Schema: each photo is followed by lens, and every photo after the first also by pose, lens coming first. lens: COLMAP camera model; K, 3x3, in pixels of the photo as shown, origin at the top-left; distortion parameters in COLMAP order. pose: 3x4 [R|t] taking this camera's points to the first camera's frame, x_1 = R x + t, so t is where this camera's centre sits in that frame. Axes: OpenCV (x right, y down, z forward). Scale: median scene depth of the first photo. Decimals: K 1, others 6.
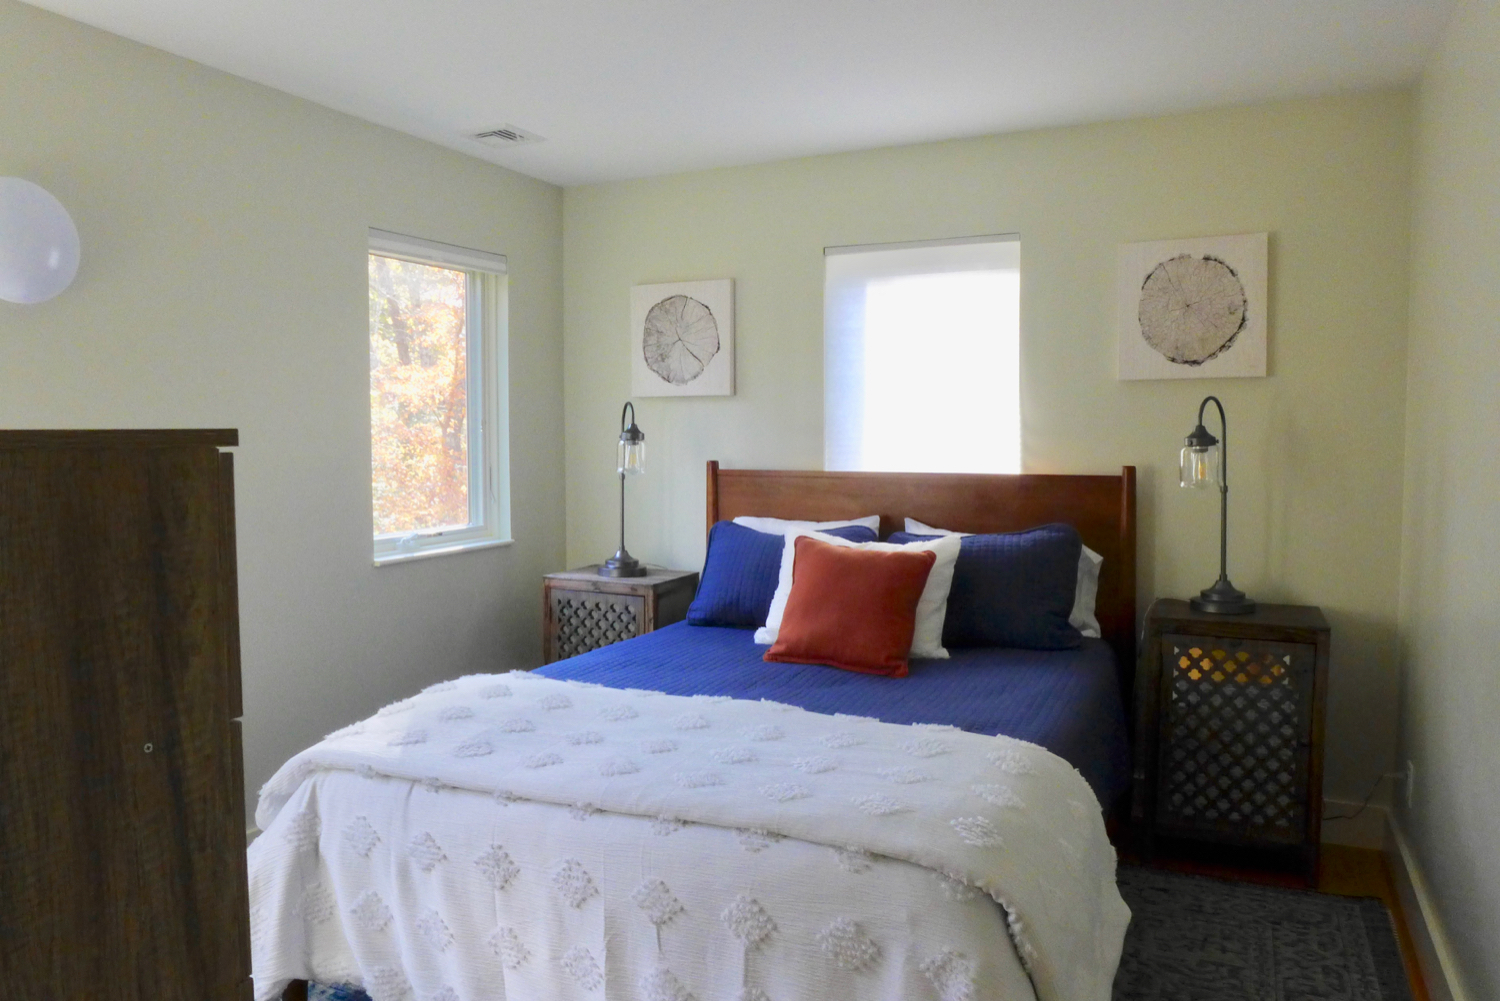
lens RADIAL K [[1070.9, 0, 756.0], [0, 1070.9, 501.0], [0, 0, 1]] dist [-0.008275, 0.002481]
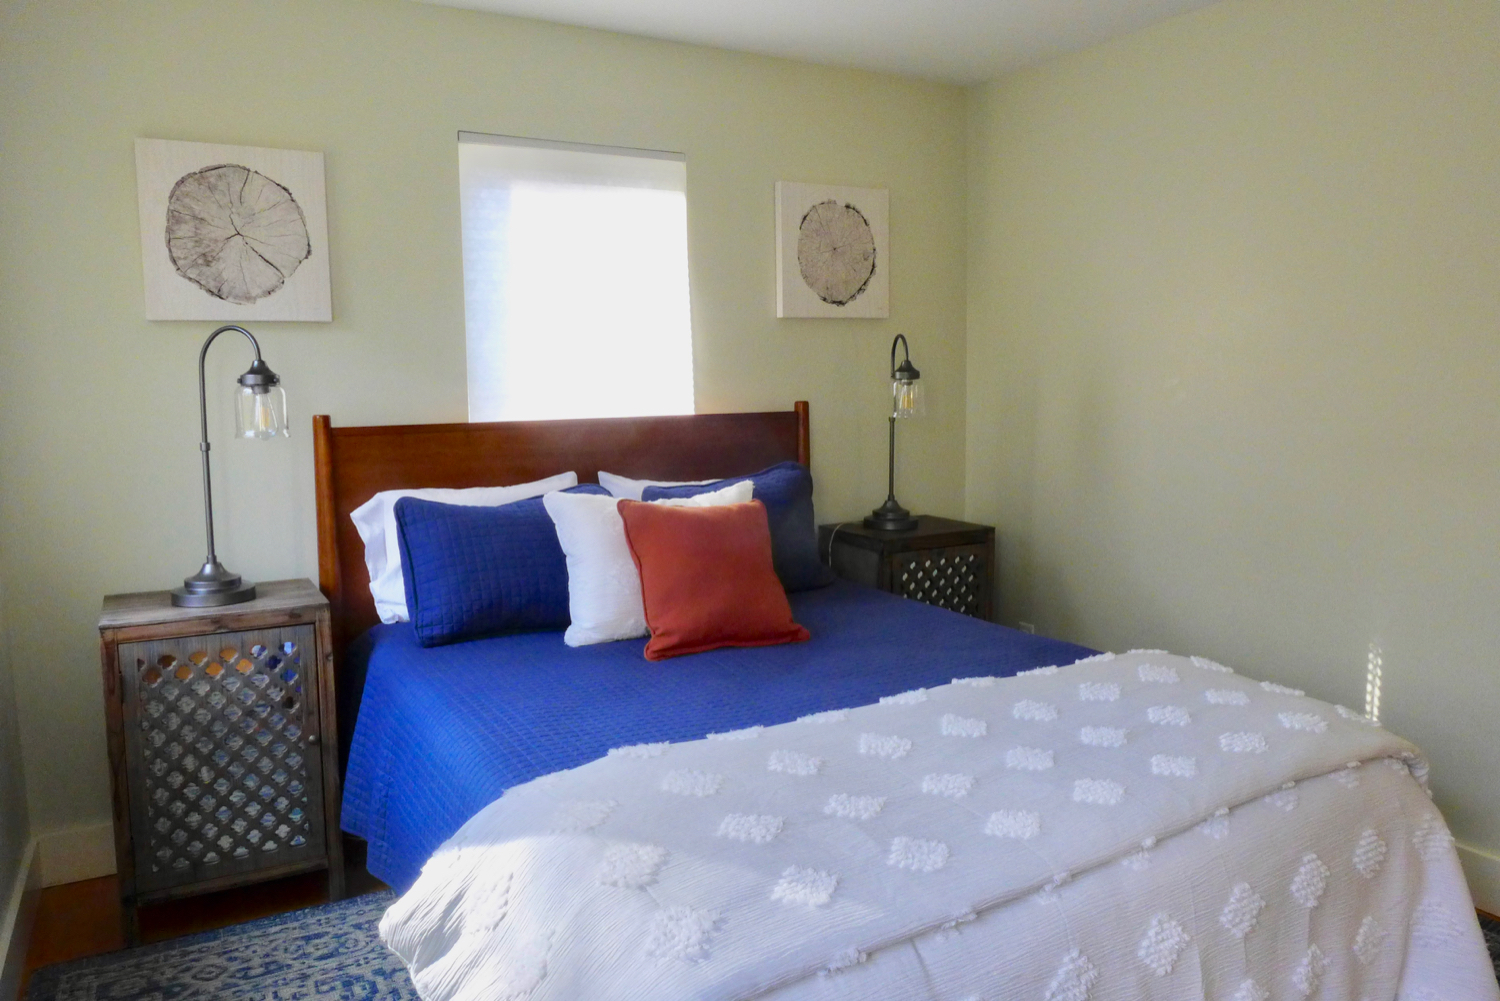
lens RADIAL K [[1070.9, 0, 752.6], [0, 1070.9, 495.8], [0, 0, 1]] dist [-0.008275, 0.002481]
pose [[0.582750, -0.103581, 0.806024, -0.494416], [0.061983, 0.994620, 0.083004, -0.029018], [-0.810285, 0.001589, 0.586035, 0.408978]]
